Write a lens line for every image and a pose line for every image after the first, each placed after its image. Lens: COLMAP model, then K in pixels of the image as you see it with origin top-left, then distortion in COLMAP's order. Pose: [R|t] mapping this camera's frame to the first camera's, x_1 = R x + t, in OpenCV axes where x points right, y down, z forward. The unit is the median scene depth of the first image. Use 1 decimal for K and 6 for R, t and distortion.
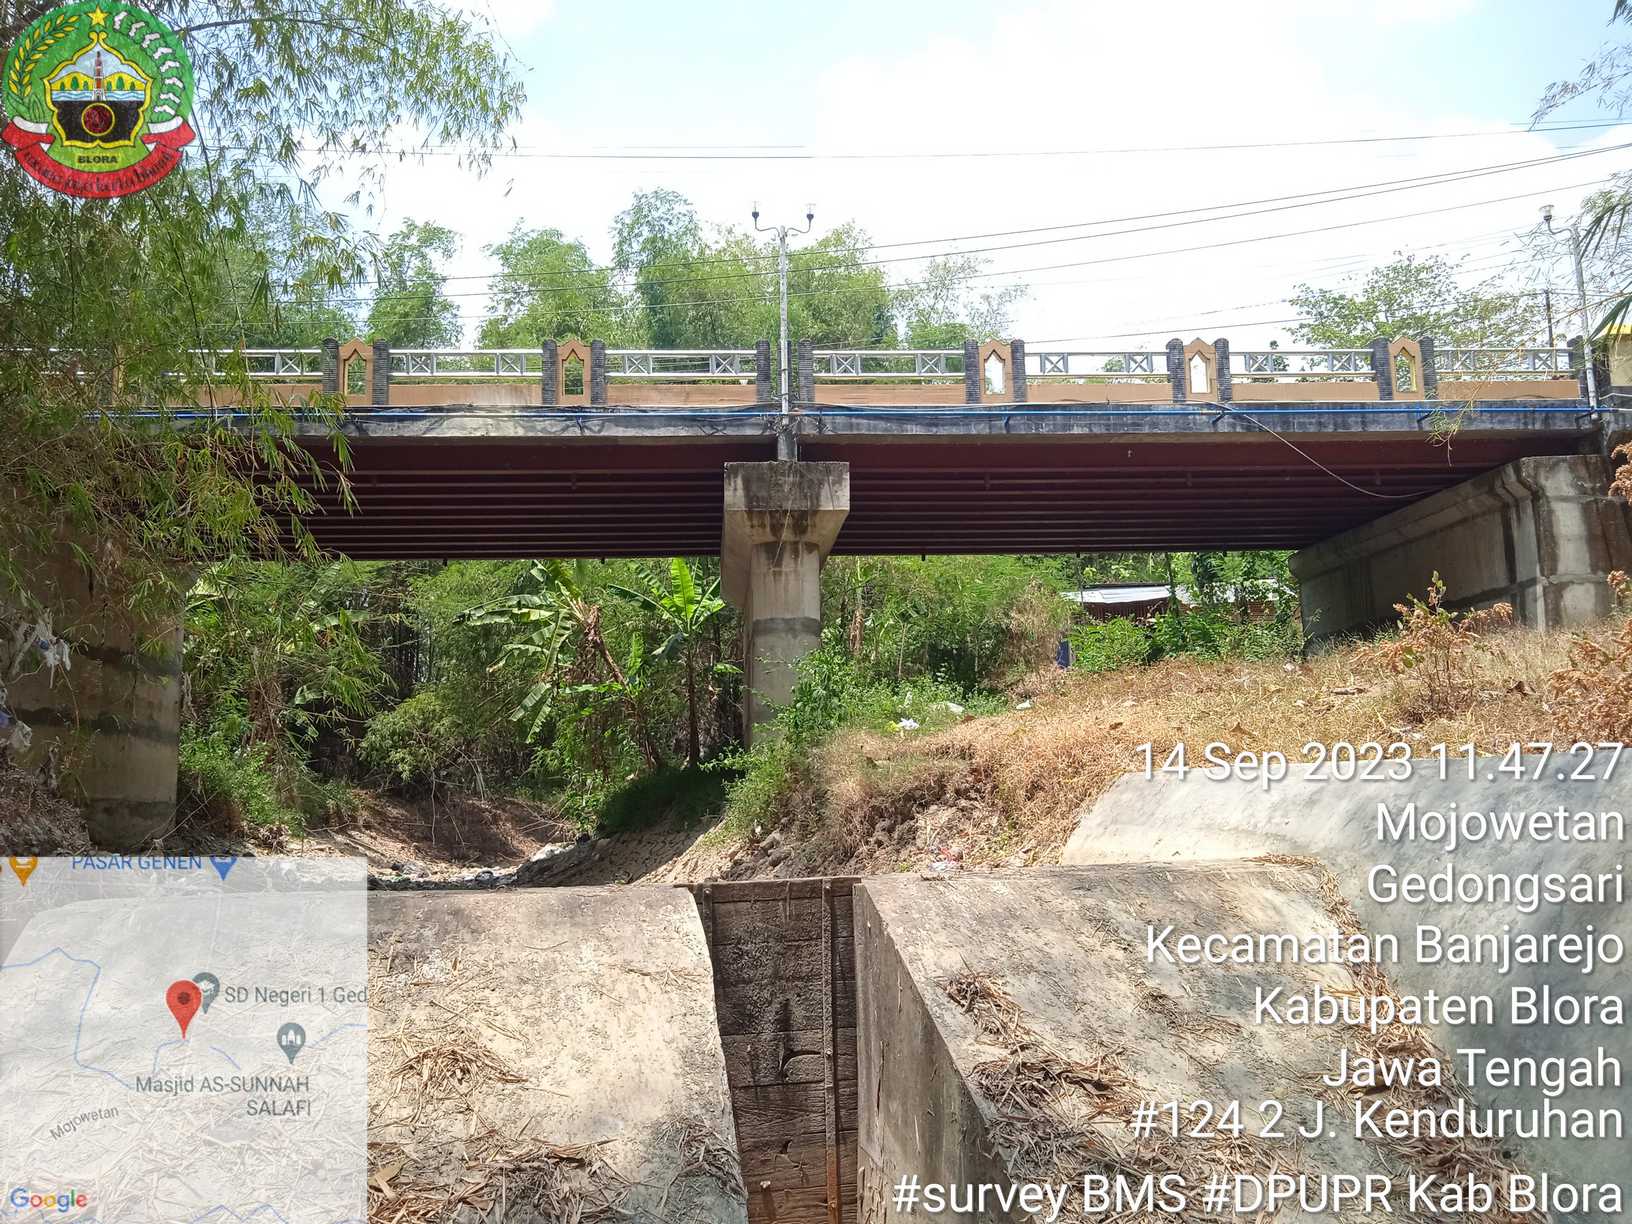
lens RADIAL K [[1343.2, 0, 816.0], [0, 1343.2, 612.0], [0, 0, 1]] dist [0.008228, -0.010241]
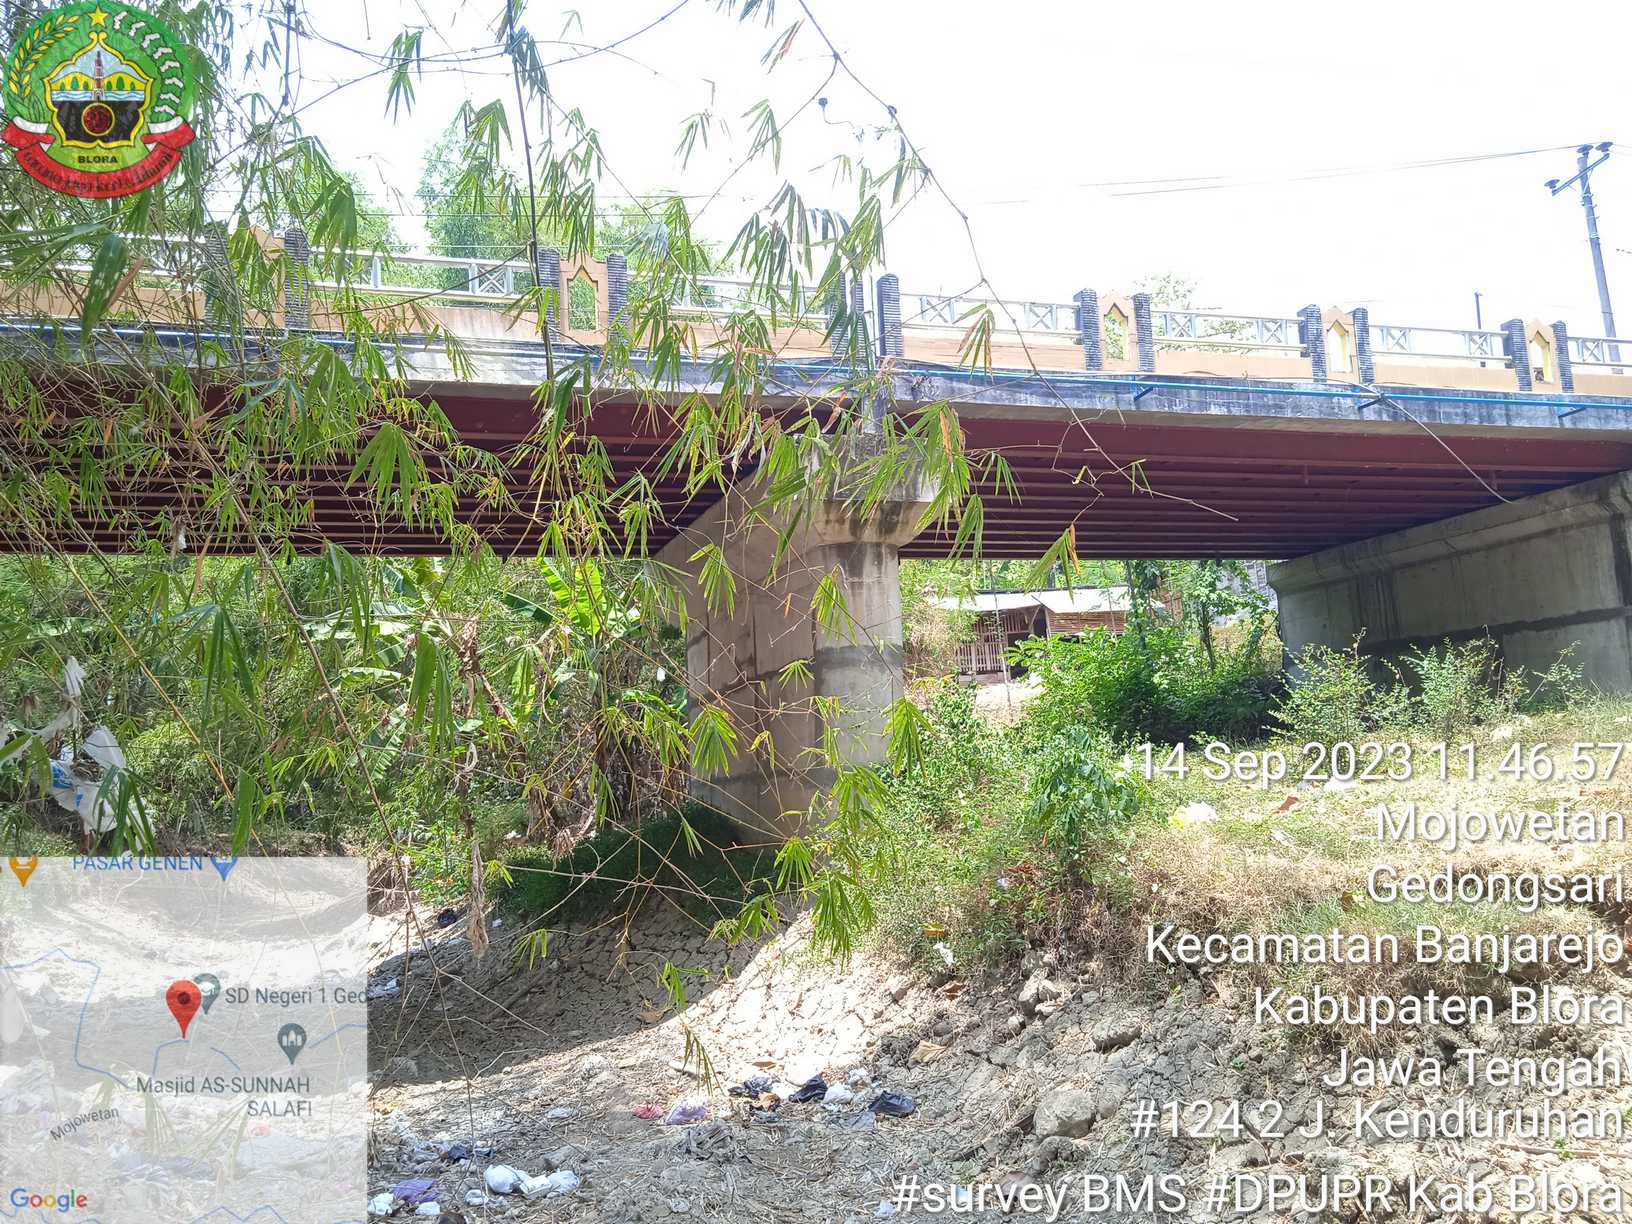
lens RADIAL K [[1346.0, 0, 816.0], [0, 1346.0, 612.0], [0, 0, 1]] dist [0.006168, -0.009163]
pose [[0.970589, 0.005957, 0.240671, -0.225171], [-0.006549, 0.999977, 0.001660, -0.014631], [-0.240655, -0.003187, 0.970605, 0.274420]]
